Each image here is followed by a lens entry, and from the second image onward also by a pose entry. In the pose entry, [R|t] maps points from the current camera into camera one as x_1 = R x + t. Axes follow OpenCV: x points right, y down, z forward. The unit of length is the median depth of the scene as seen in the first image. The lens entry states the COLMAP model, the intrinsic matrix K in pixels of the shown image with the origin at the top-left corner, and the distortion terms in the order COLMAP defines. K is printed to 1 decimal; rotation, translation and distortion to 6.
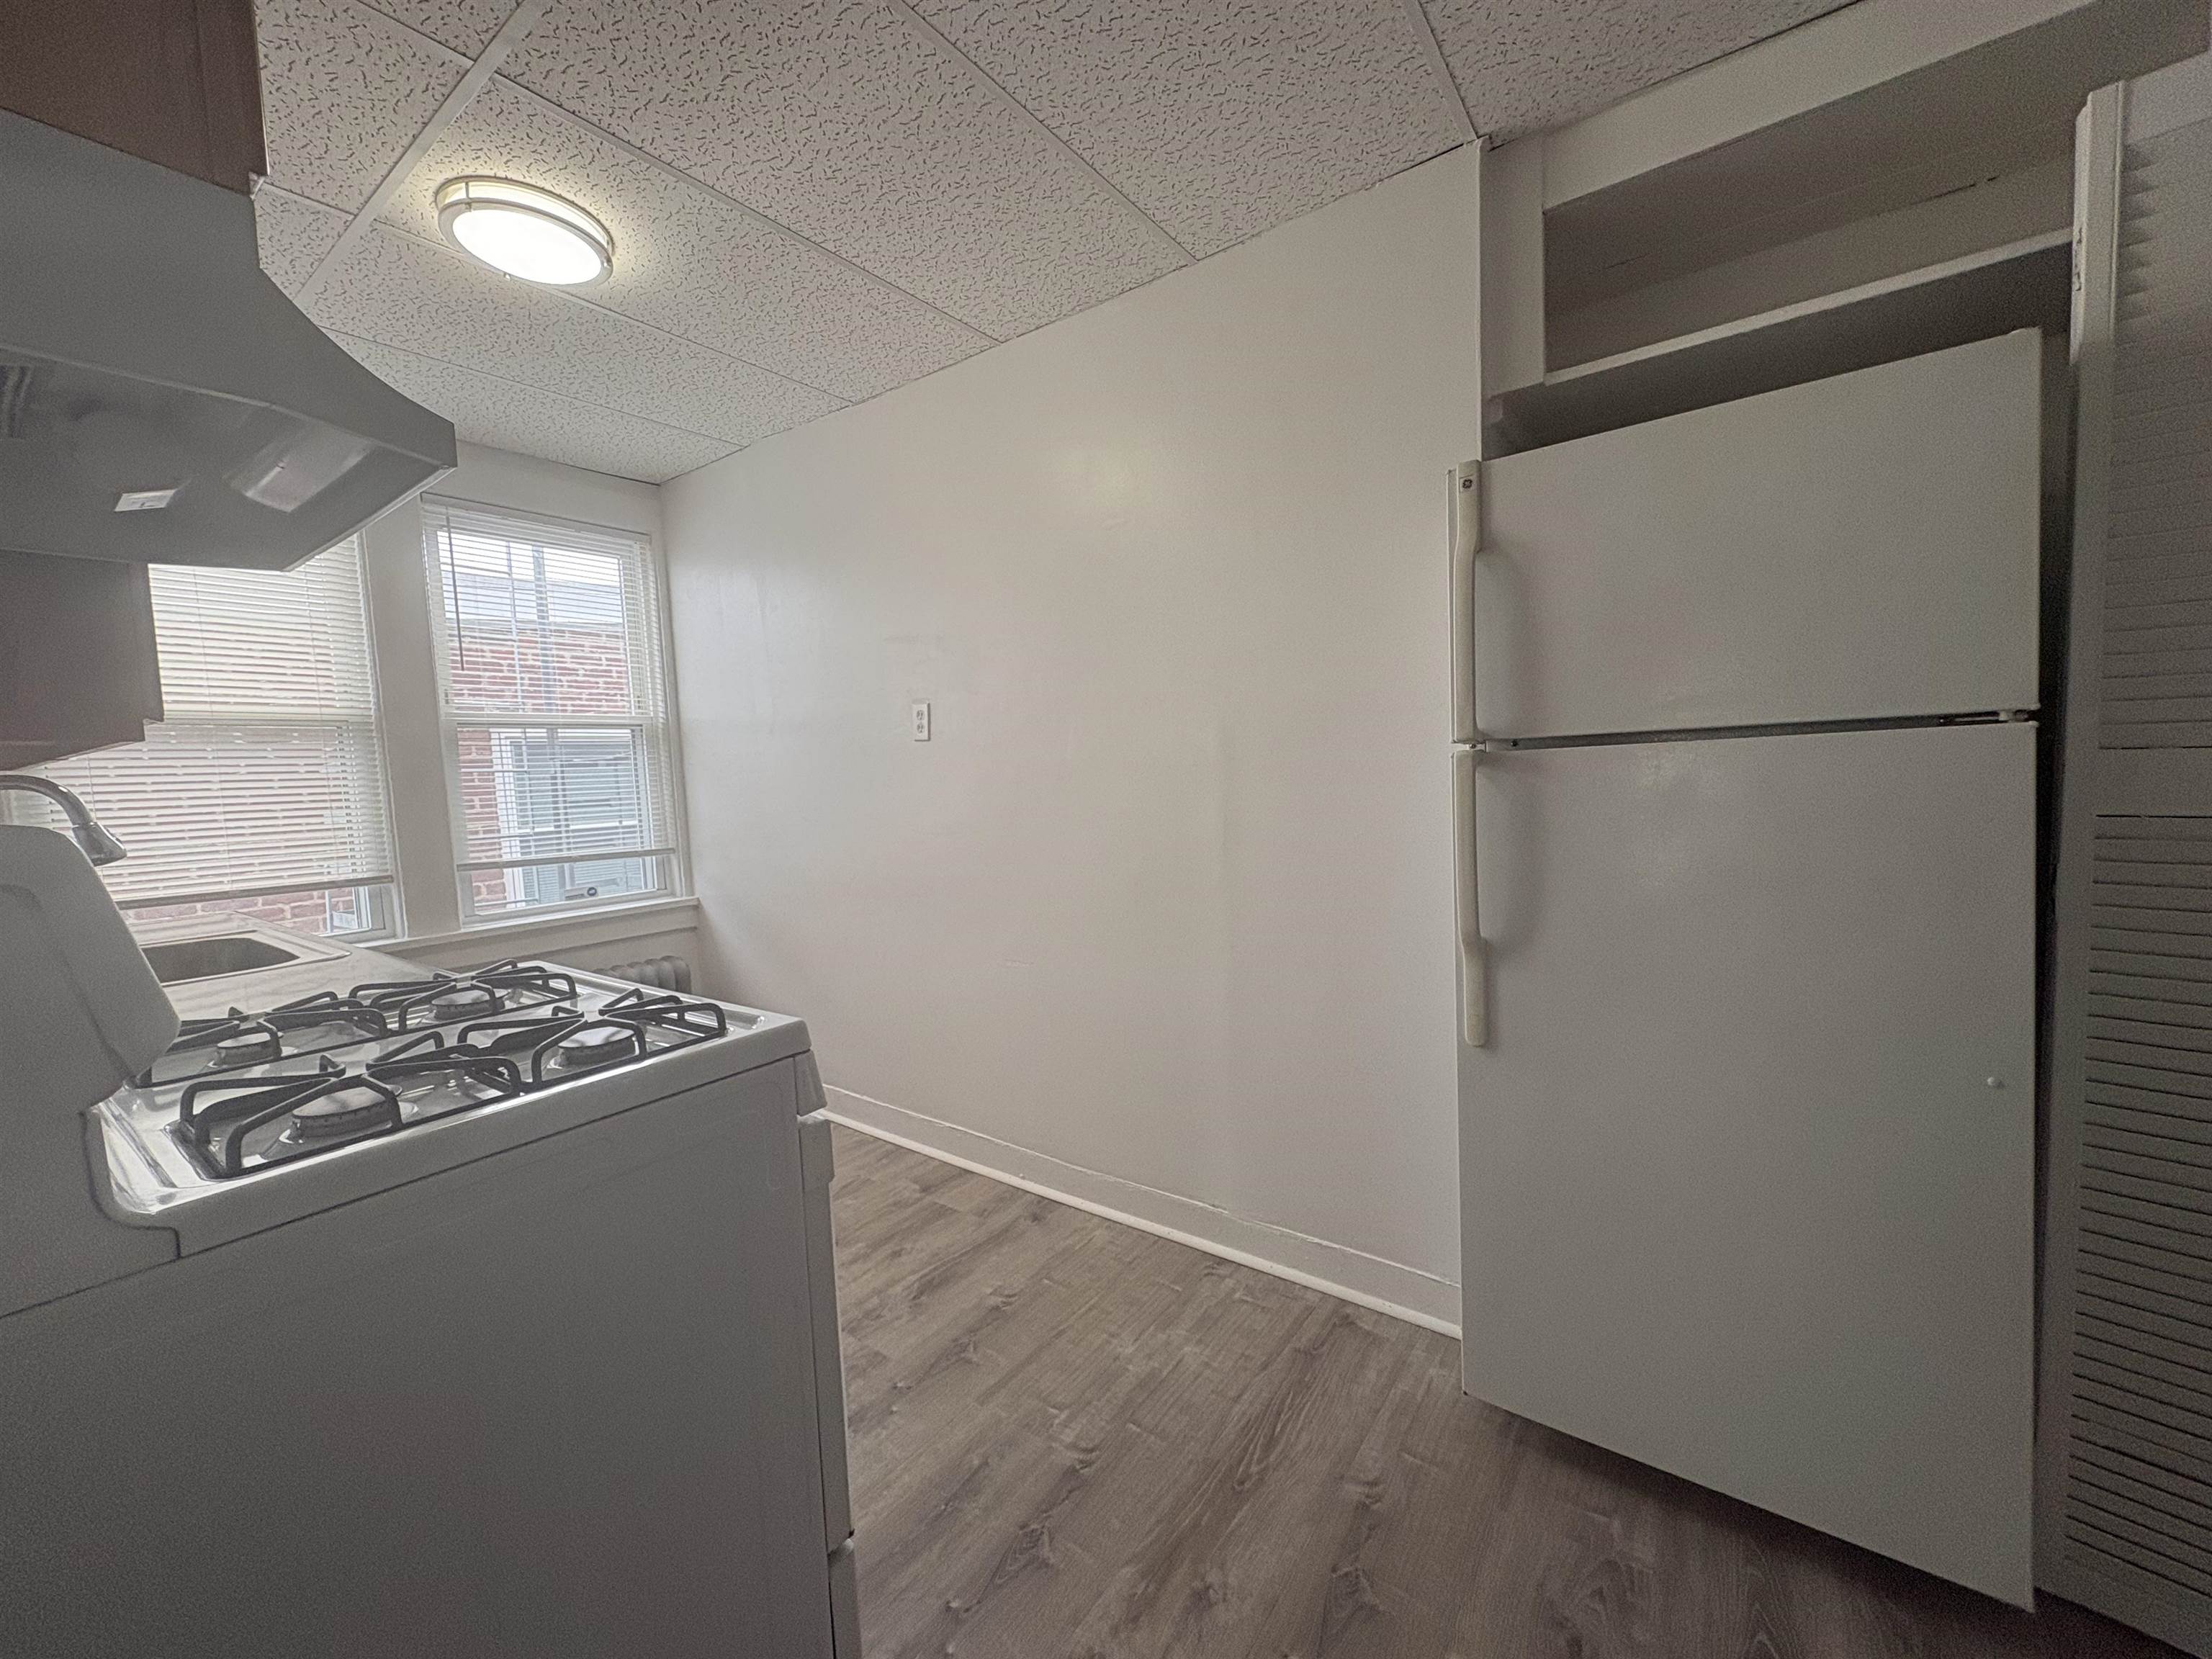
lens RADIAL K [[876.0, 0, 1106.2], [0, 876.0, 826.3], [0, 0, 1]] dist [0.000567, 0.000185]
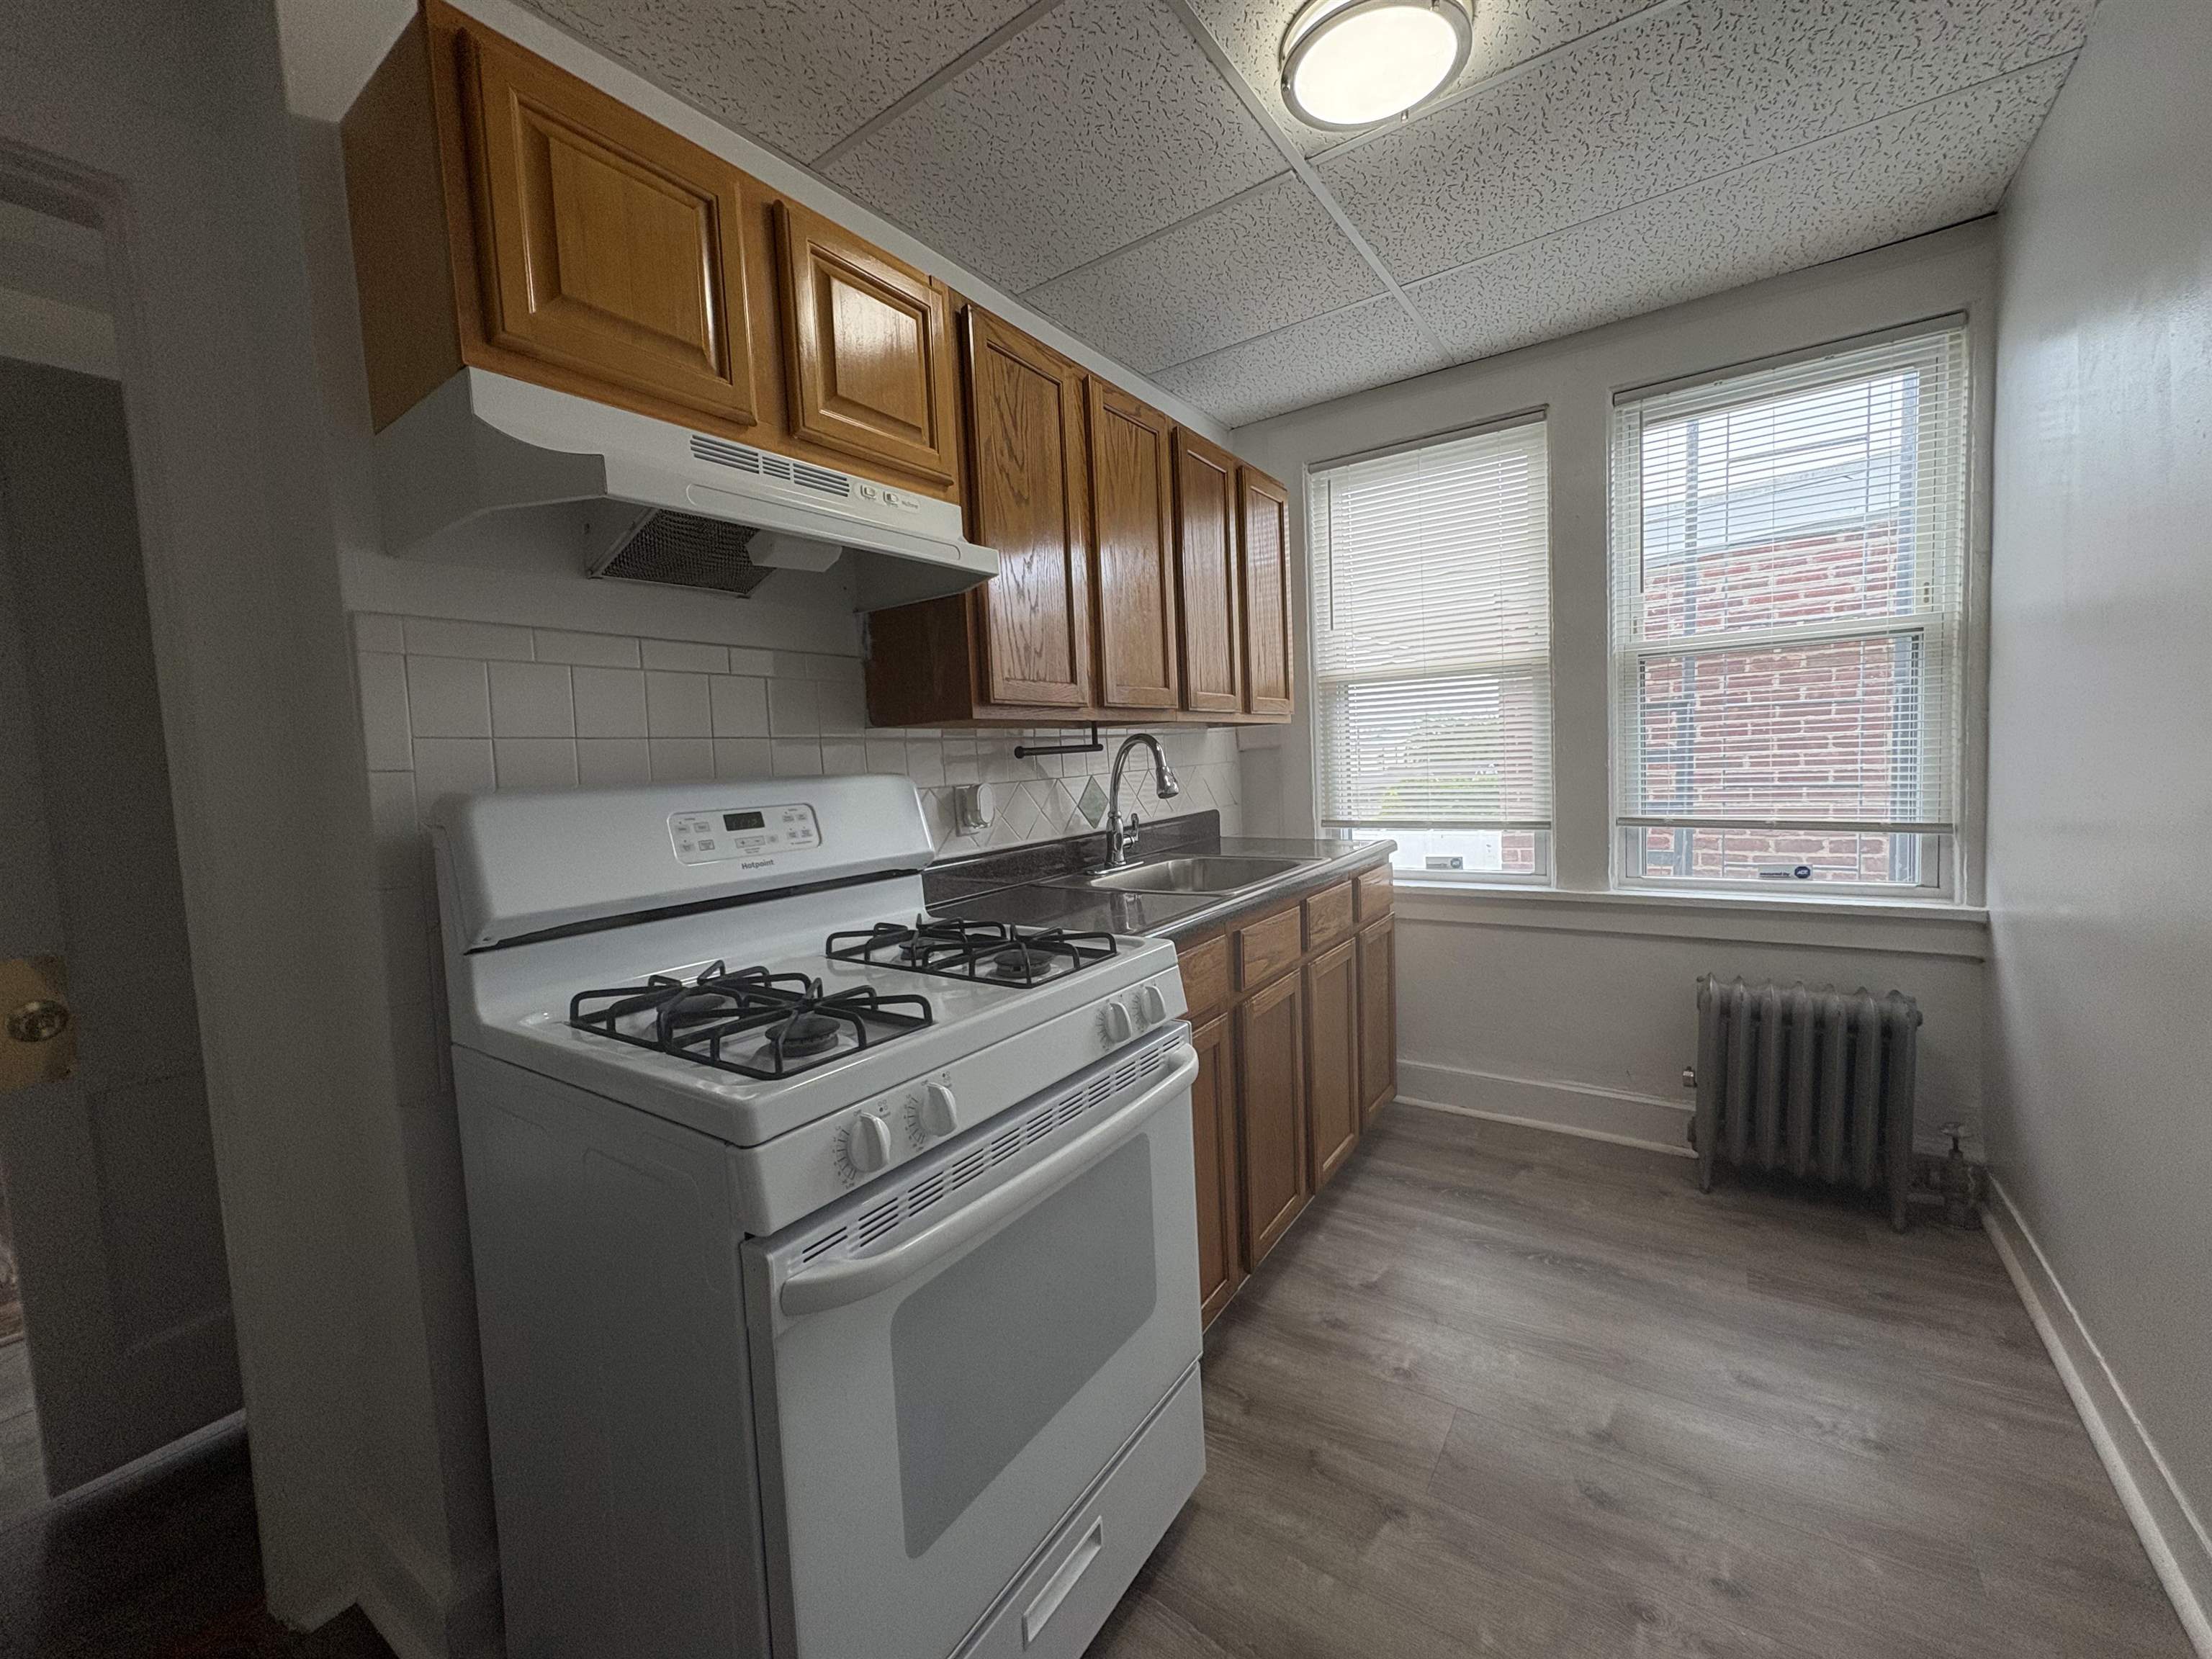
lens RADIAL K [[871.5, 0, 1106.0], [0, 871.5, 829.5], [0, 0, 1]] dist [-0.003868, -0.000317]
pose [[0.024627, 0.116516, -0.992883, 0.158909], [-0.024482, 0.992957, 0.115918, -0.044086], [0.999397, 0.021453, 0.027306, 0.596612]]
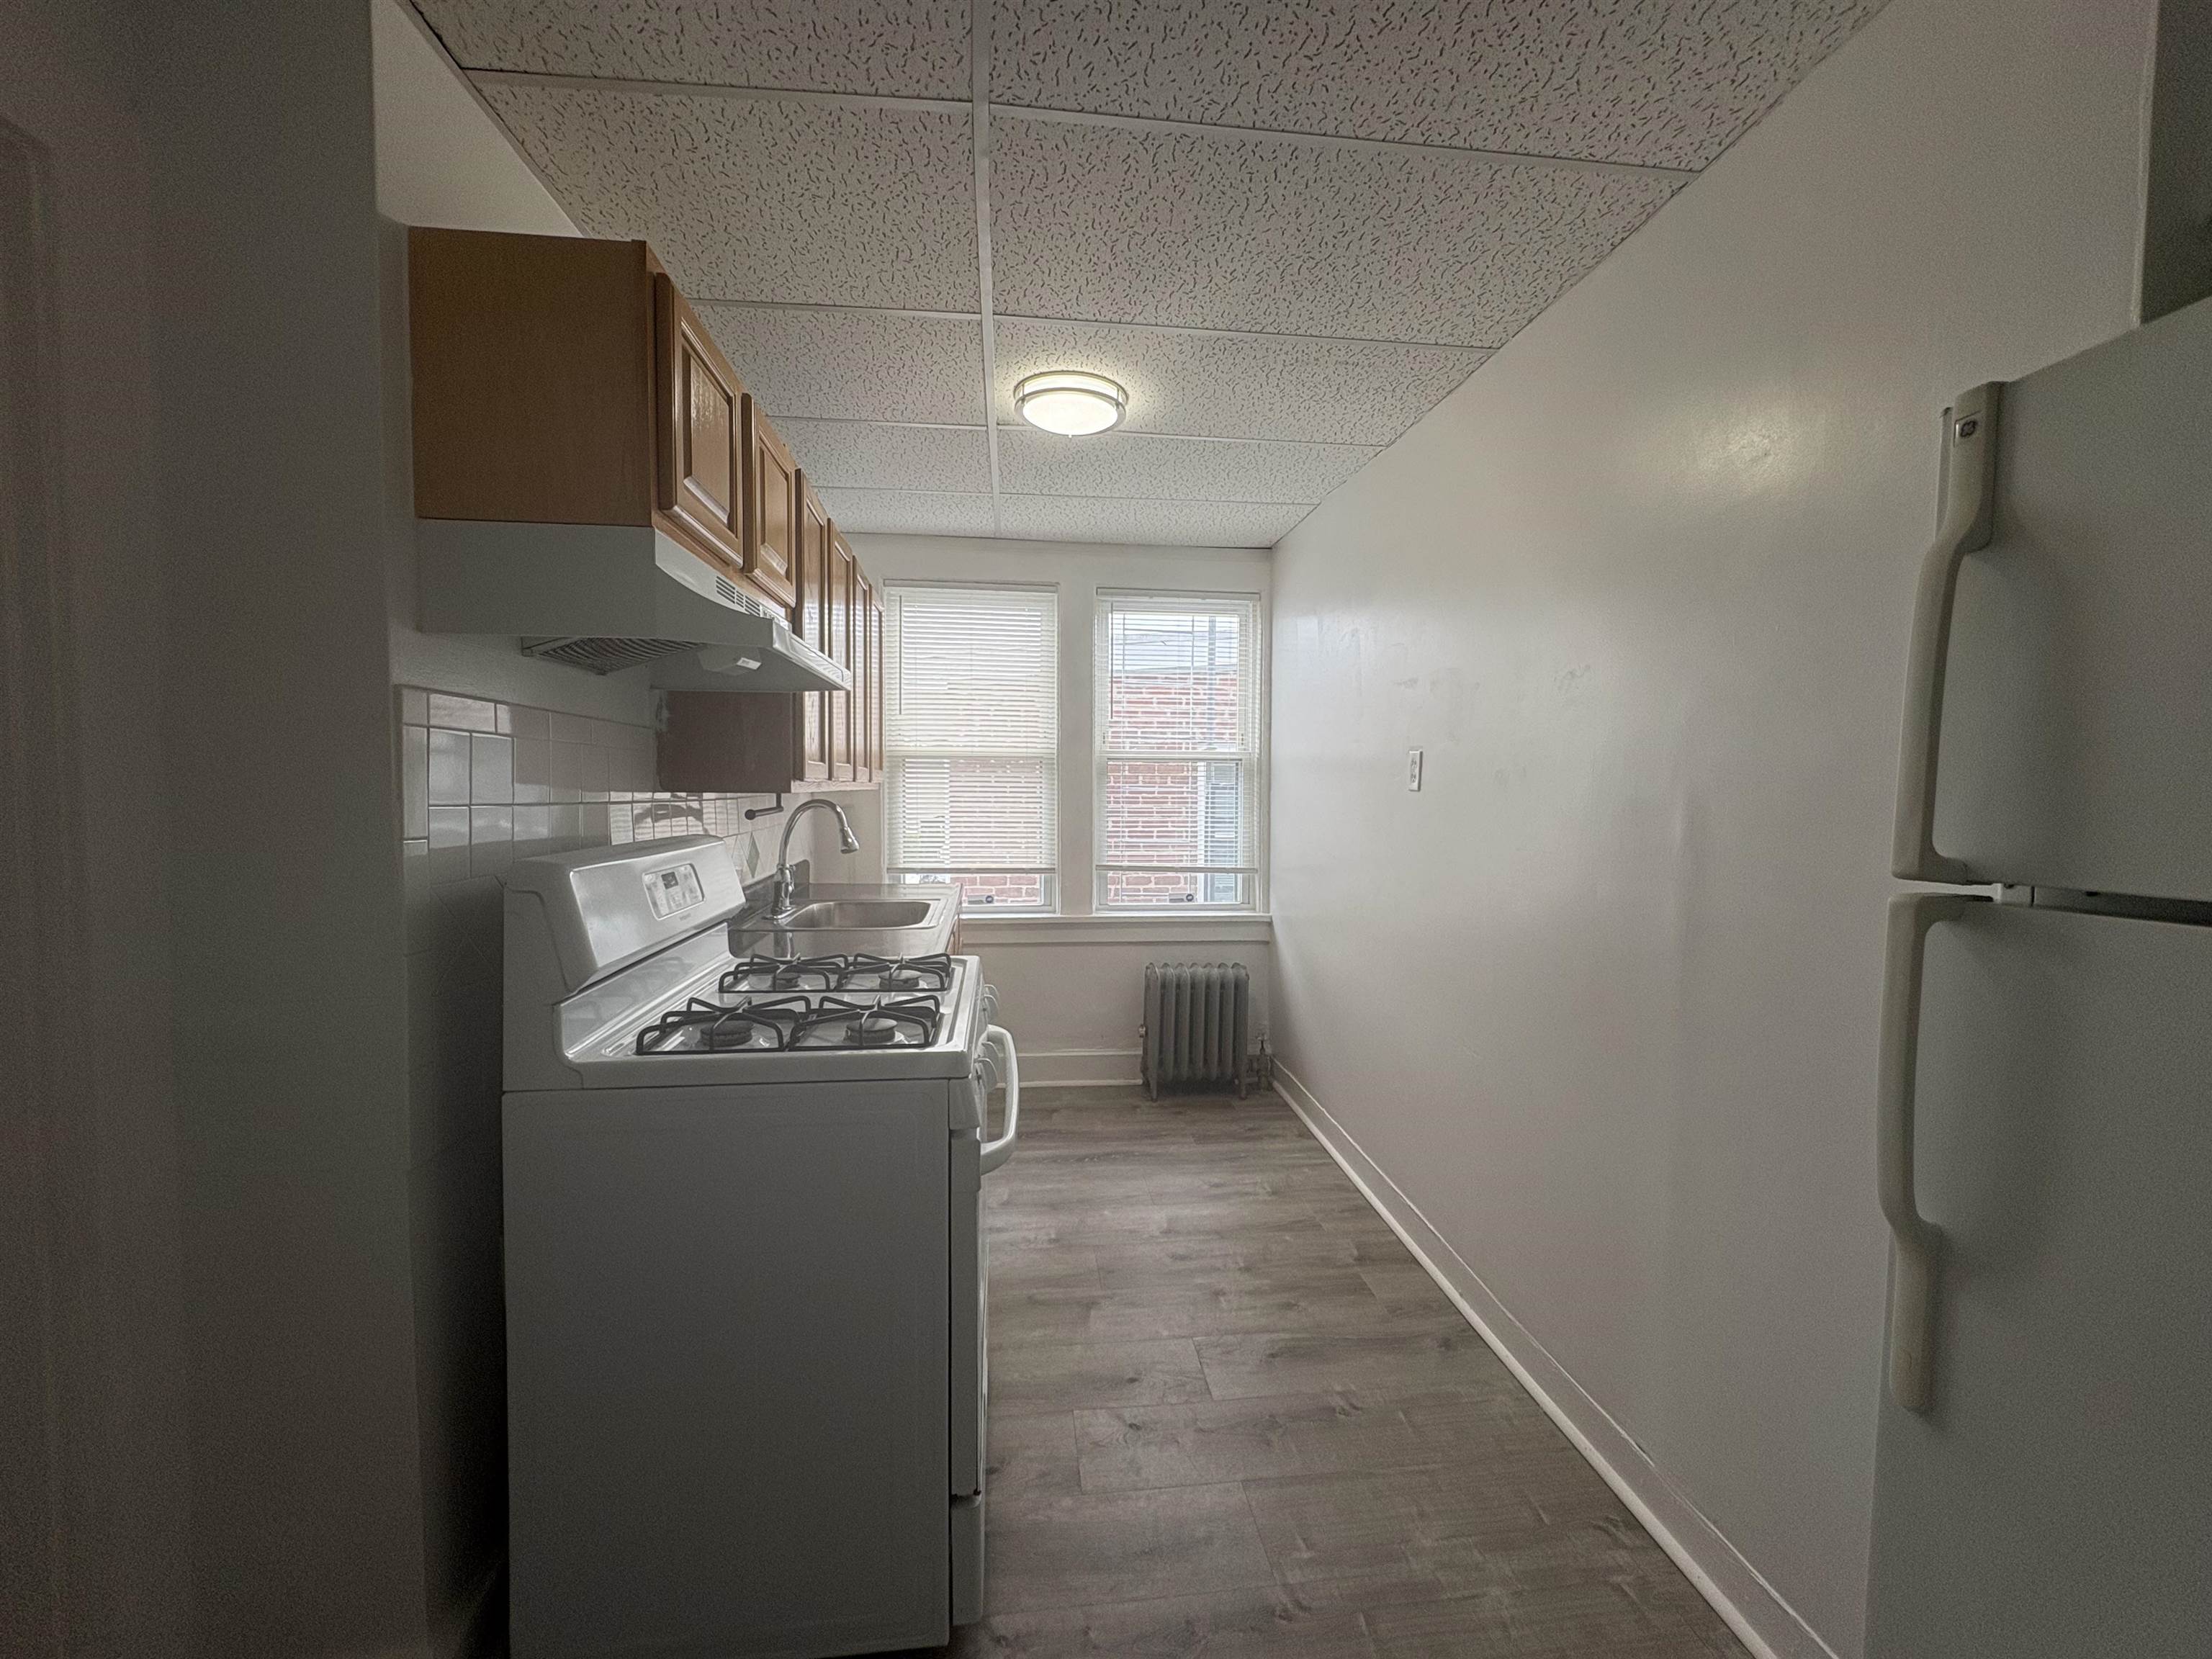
lens RADIAL K [[876.0, 0, 1106.2], [0, 876.0, 826.3], [0, 0, 1]] dist [0.000567, 0.000185]
pose [[0.675577, 0.076859, -0.733272, 0.308262], [-0.085173, 0.996029, 0.025929, -0.065681], [0.732353, 0.044938, 0.679441, 0.140272]]
